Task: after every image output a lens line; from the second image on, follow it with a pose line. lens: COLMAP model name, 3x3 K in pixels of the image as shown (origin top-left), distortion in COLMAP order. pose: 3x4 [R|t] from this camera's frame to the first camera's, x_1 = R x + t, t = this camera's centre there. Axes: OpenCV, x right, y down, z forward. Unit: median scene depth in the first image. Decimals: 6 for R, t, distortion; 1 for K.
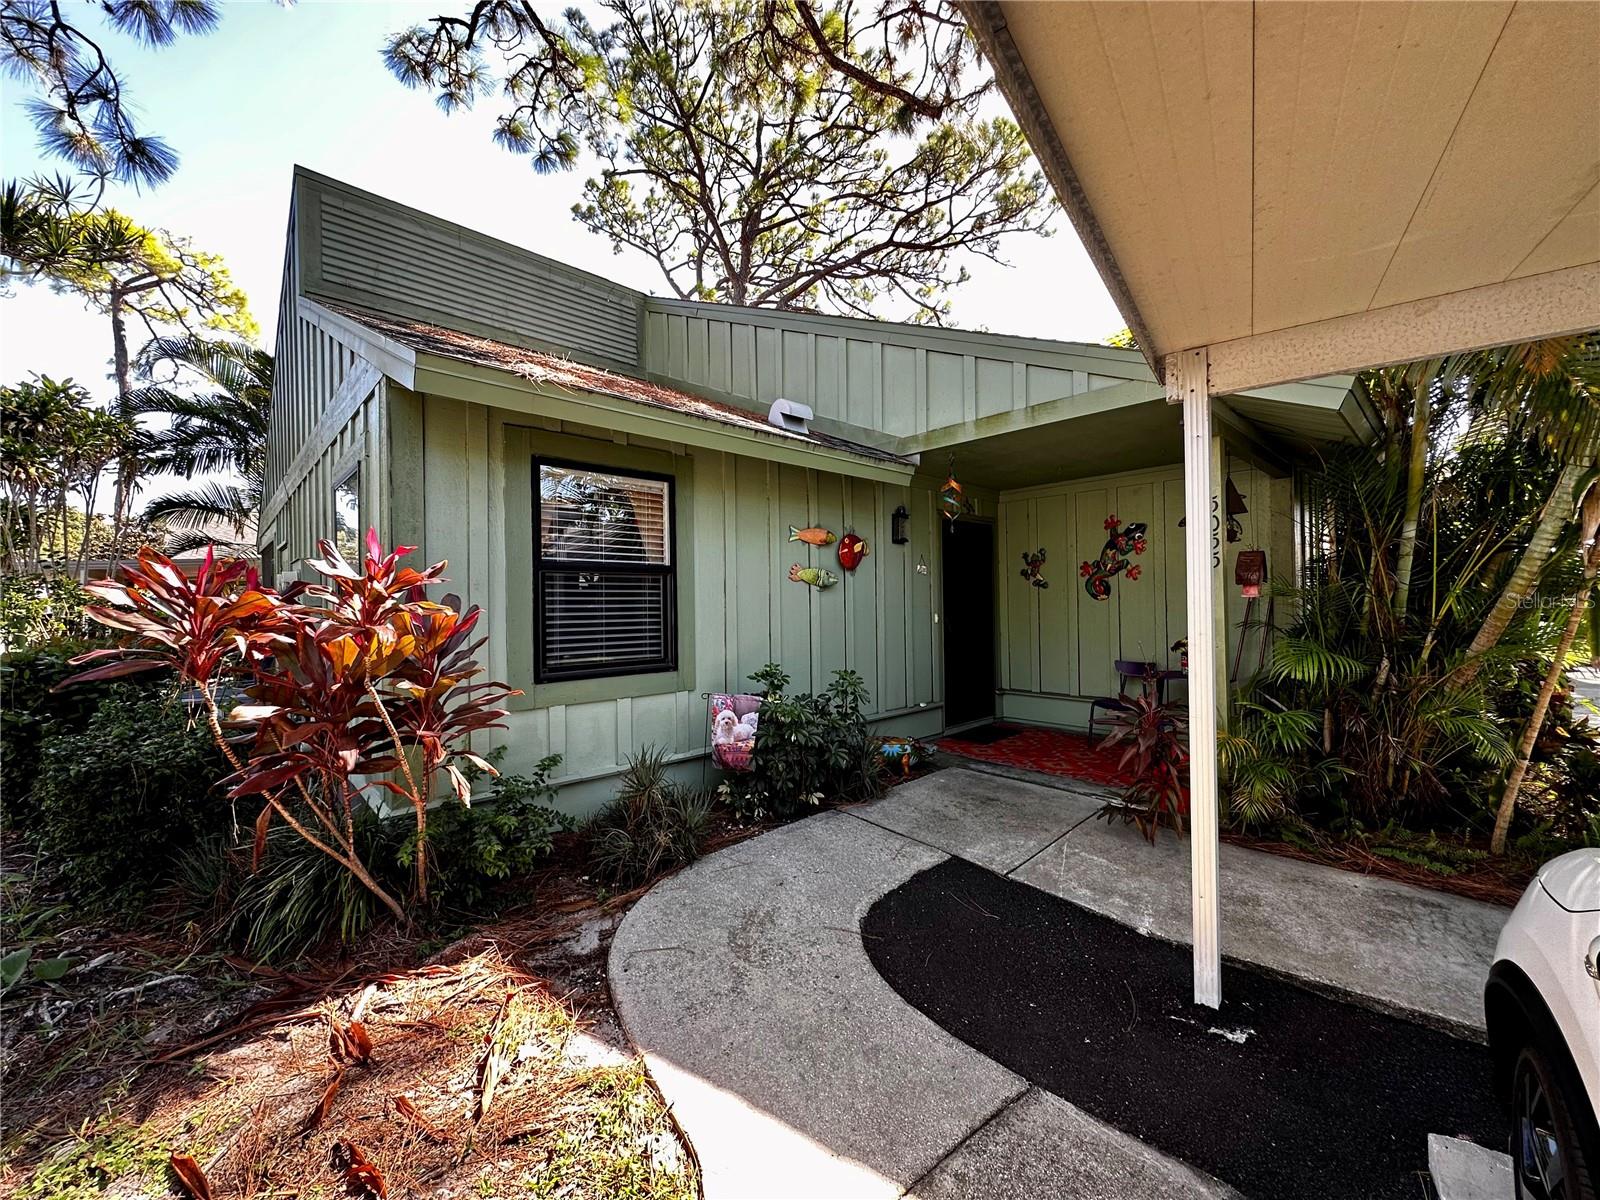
lens RADIAL K [[639.1, 0, 803.0], [0, 639.1, 602.0], [0, 0, 1]] dist [-0.002469, 0.000913]
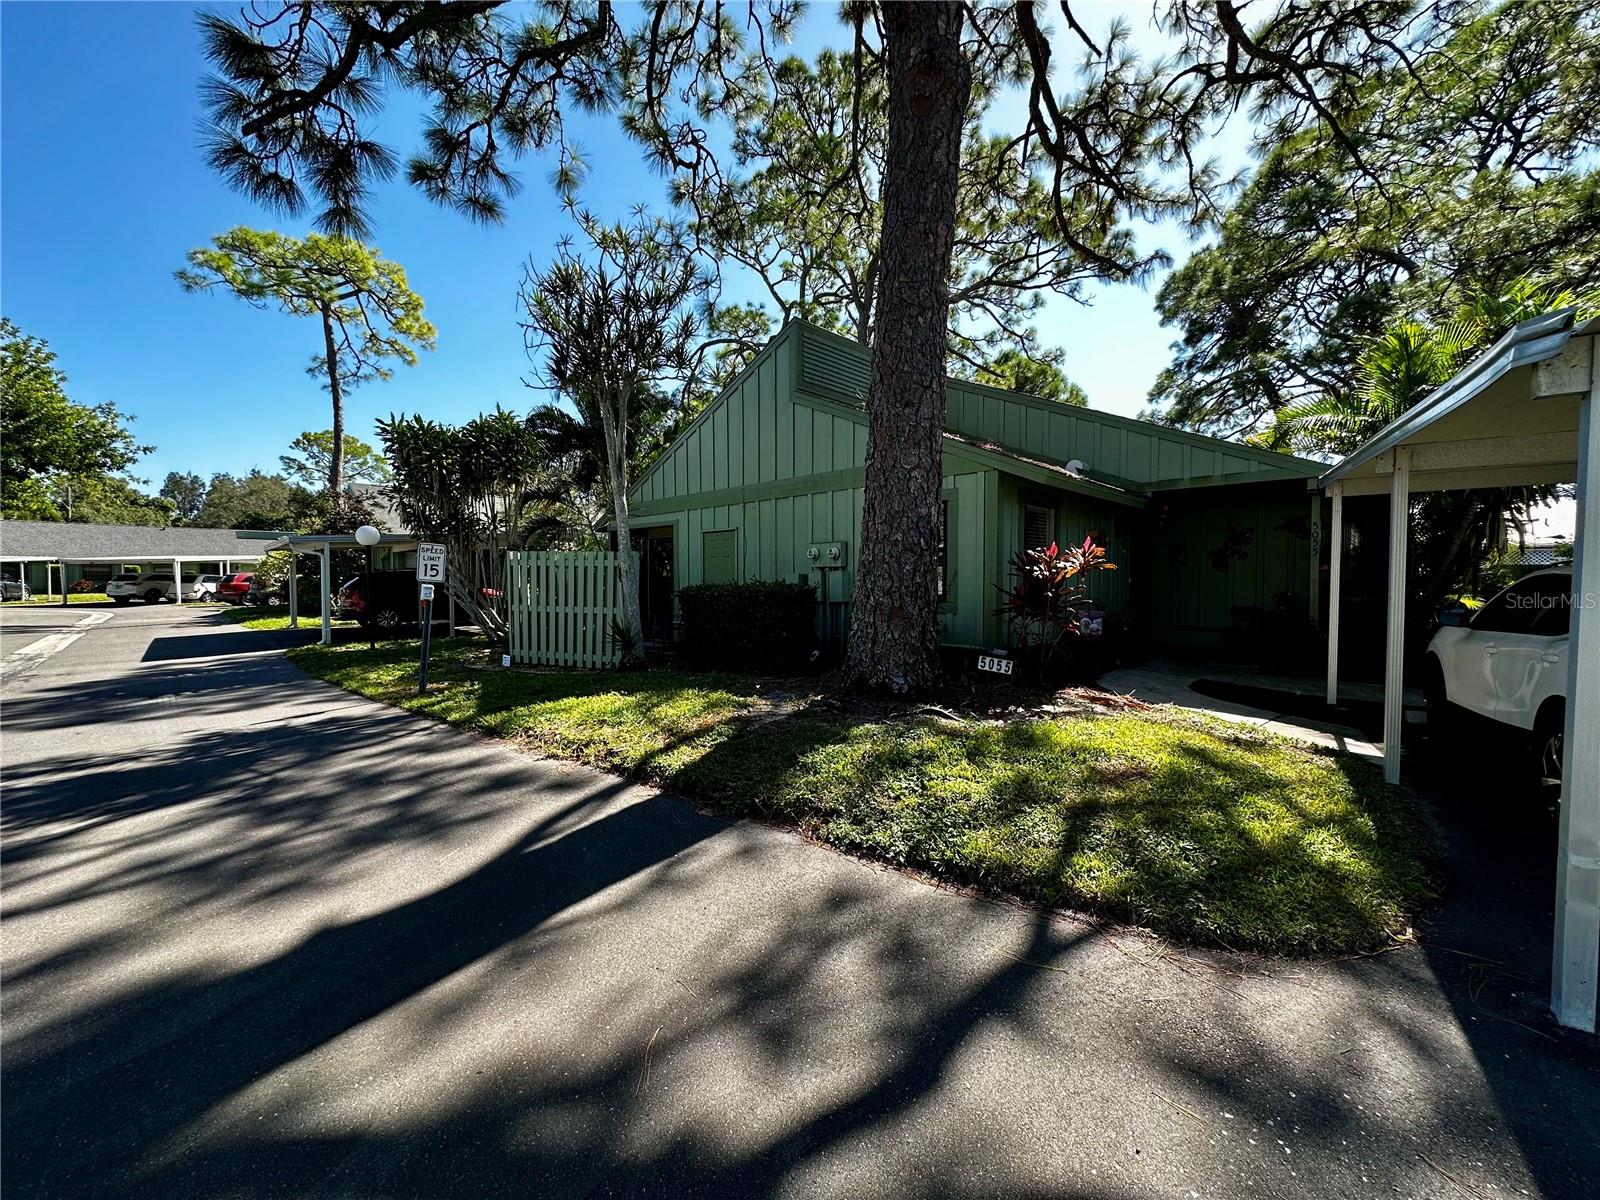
lens RADIAL K [[639.1, 0, 803.0], [0, 639.1, 602.0], [0, 0, 1]] dist [-0.002469, 0.000913]
pose [[0.999587, 0.017461, 0.022836, -0.681125], [-0.018281, 0.999176, 0.036240, 0.035296], [-0.022184, -0.036643, 0.999082, -0.678028]]
